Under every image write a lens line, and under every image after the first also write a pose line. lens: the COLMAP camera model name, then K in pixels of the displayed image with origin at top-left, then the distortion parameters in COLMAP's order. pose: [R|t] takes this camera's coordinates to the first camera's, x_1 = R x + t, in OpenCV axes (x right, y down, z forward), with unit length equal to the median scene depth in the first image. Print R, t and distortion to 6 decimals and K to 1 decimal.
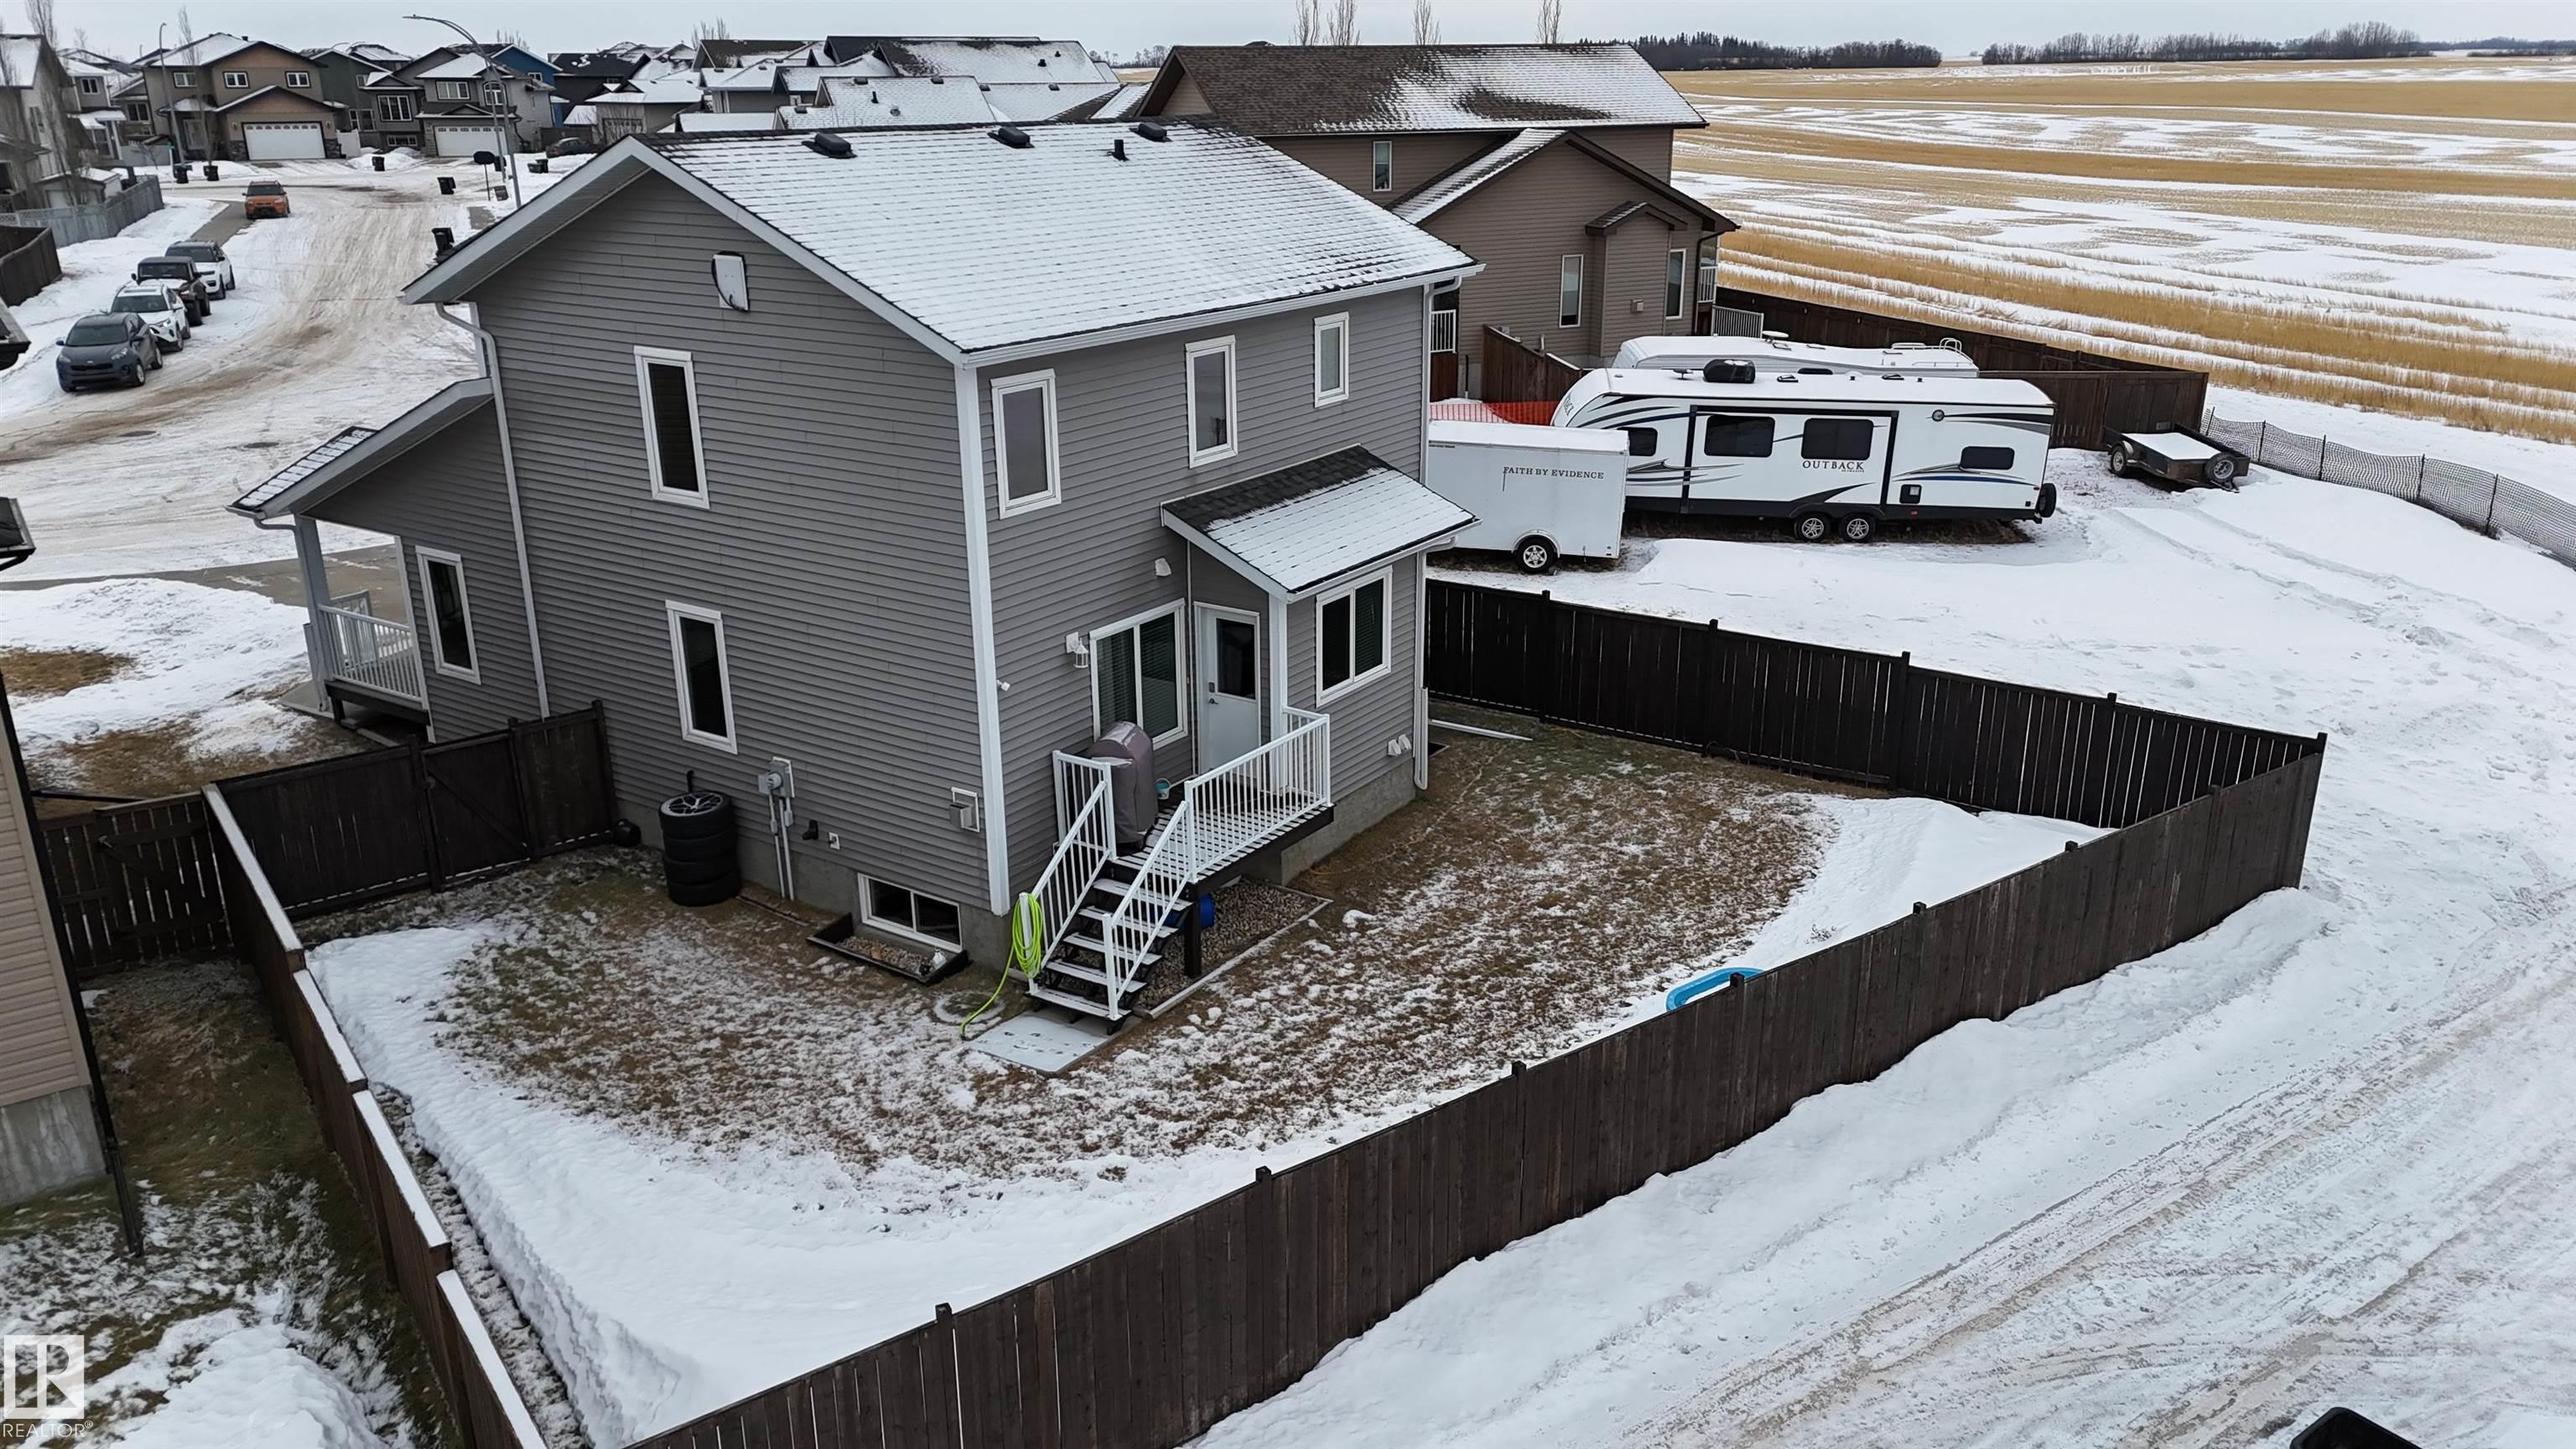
lens RADIAL K [[1887.4, 0, 1300.0], [0, 1887.4, 710.8], [0, 0, 1]] dist [0.066069, -0.050559]
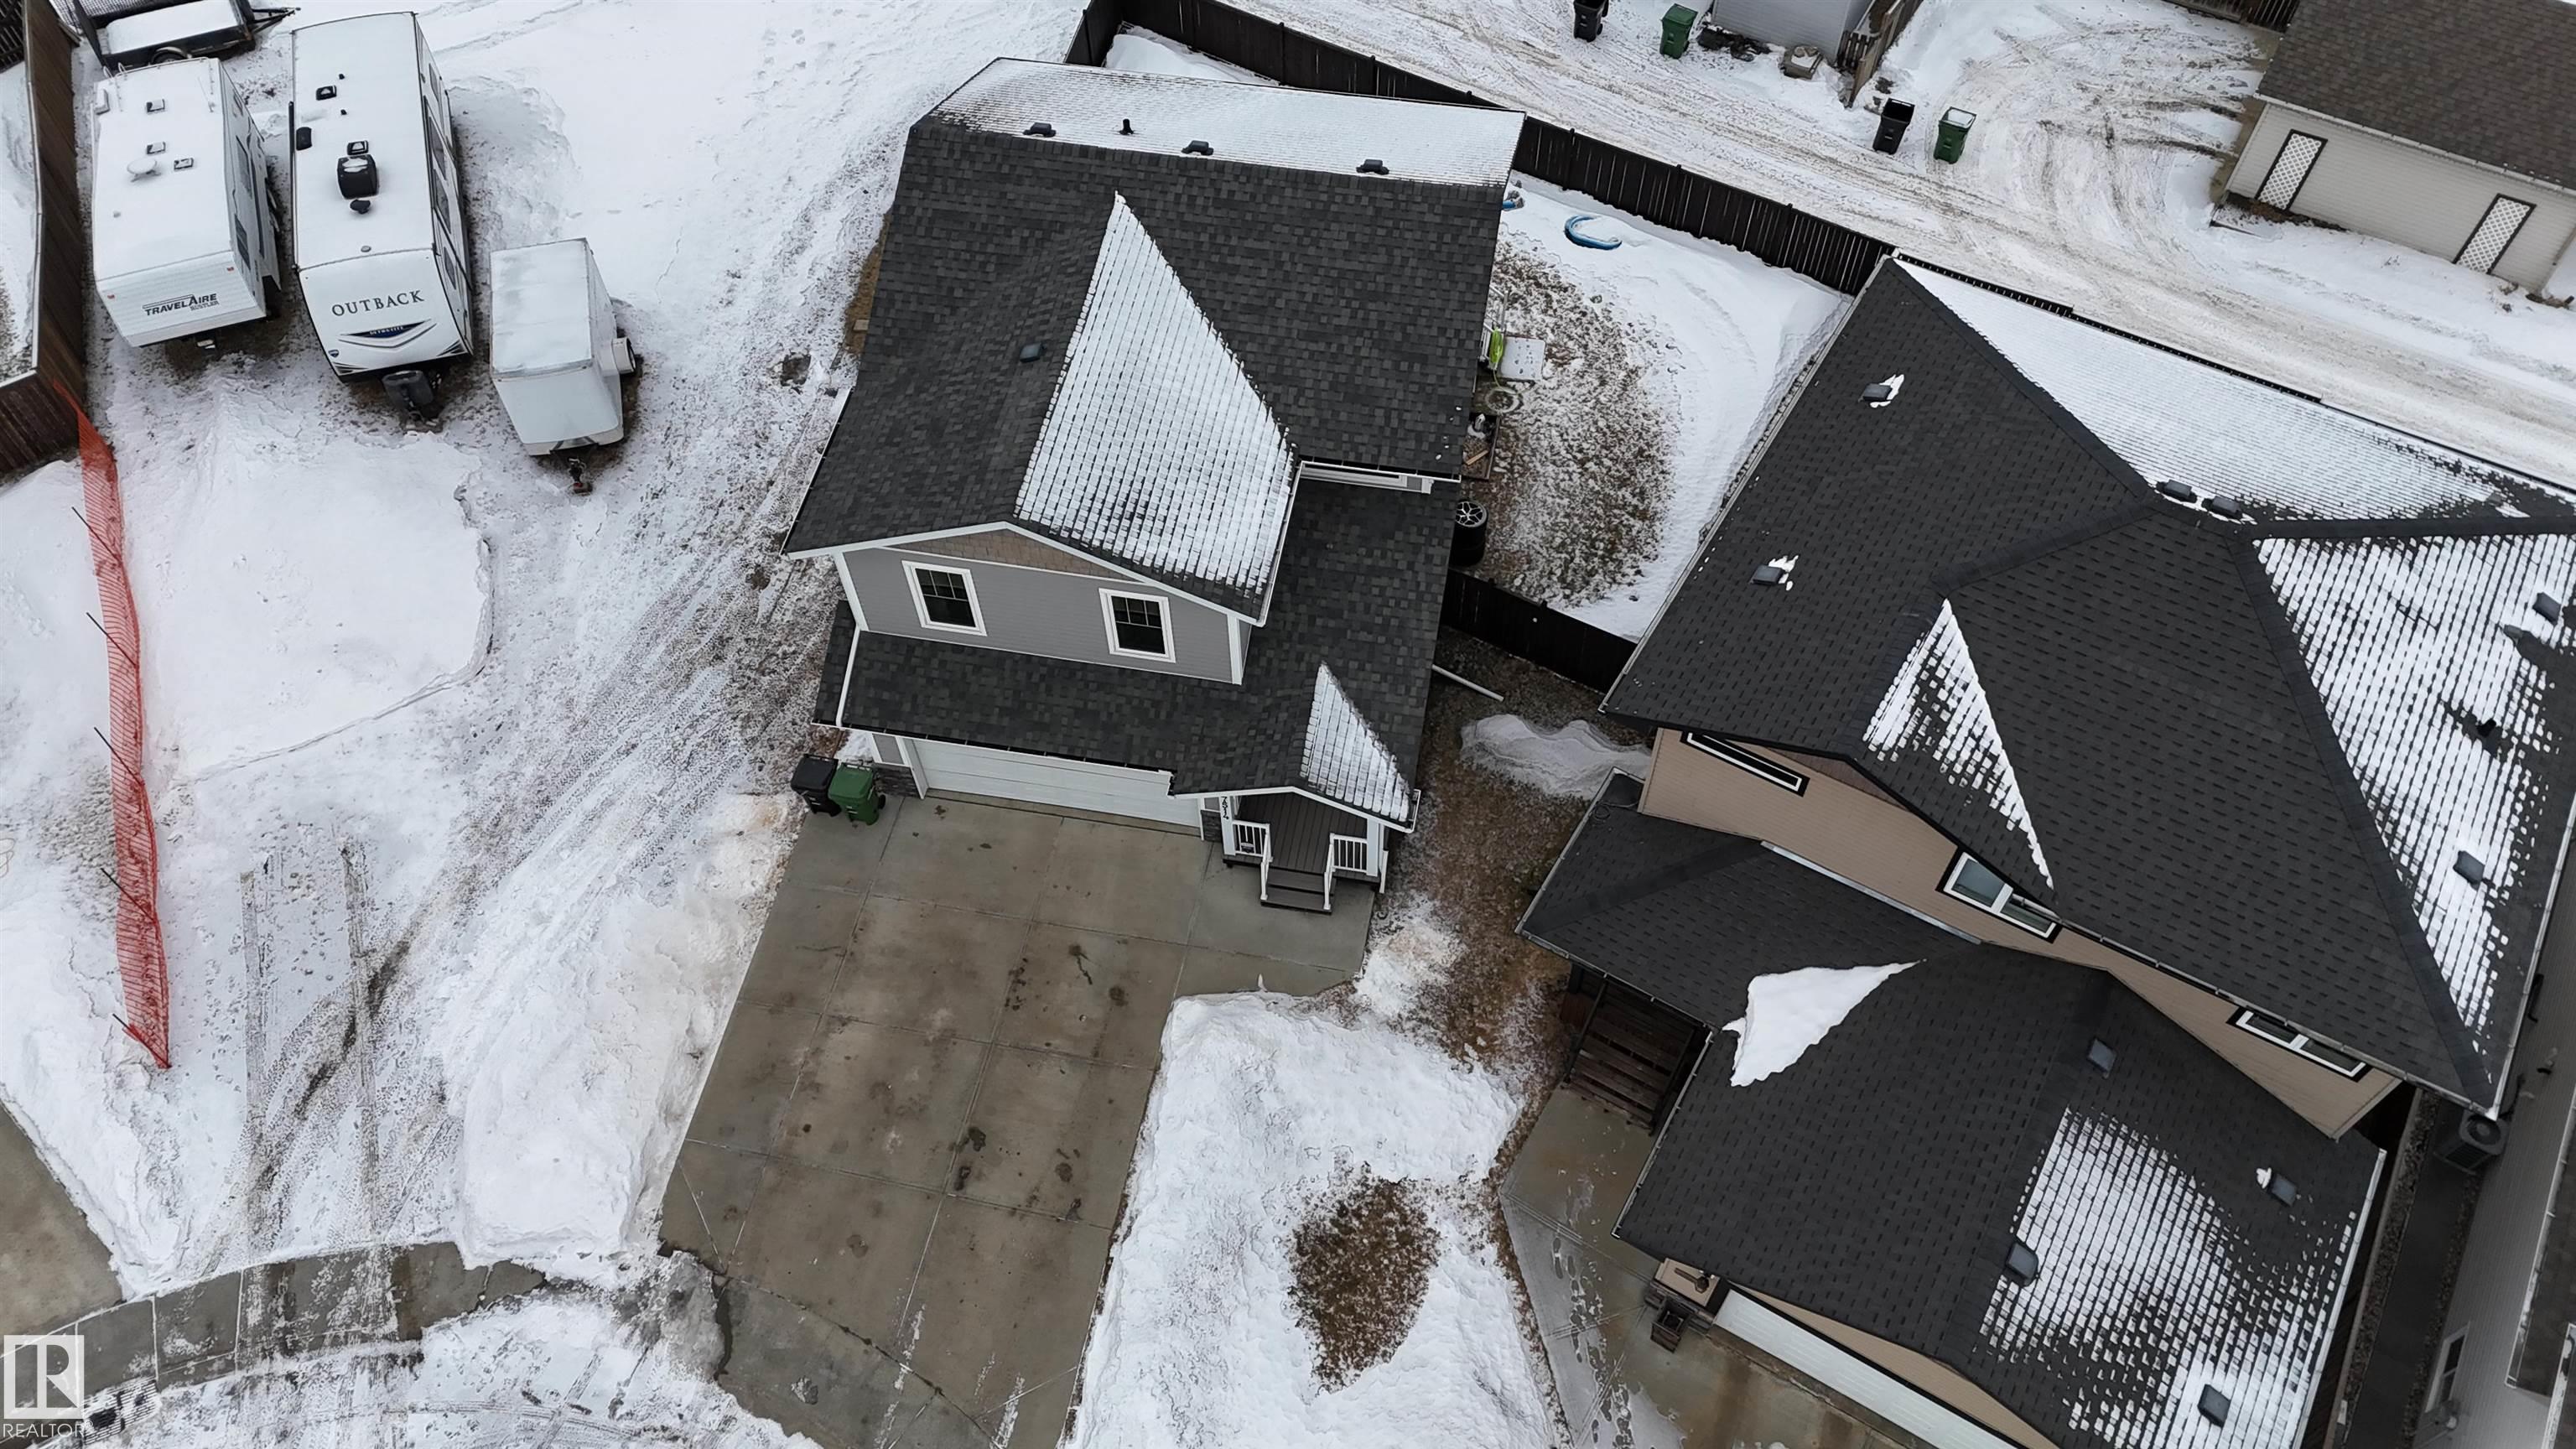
lens RADIAL K [[1887.4, 0, 1300.0], [0, 1887.4, 710.8], [0, 0, 1]] dist [0.066069, -0.050559]
pose [[-0.393469, -0.747873, 0.534667, -1.337876], [0.312623, 0.438075, 0.842827, -1.381473], [-0.864551, 0.498775, 0.061434, 1.164838]]
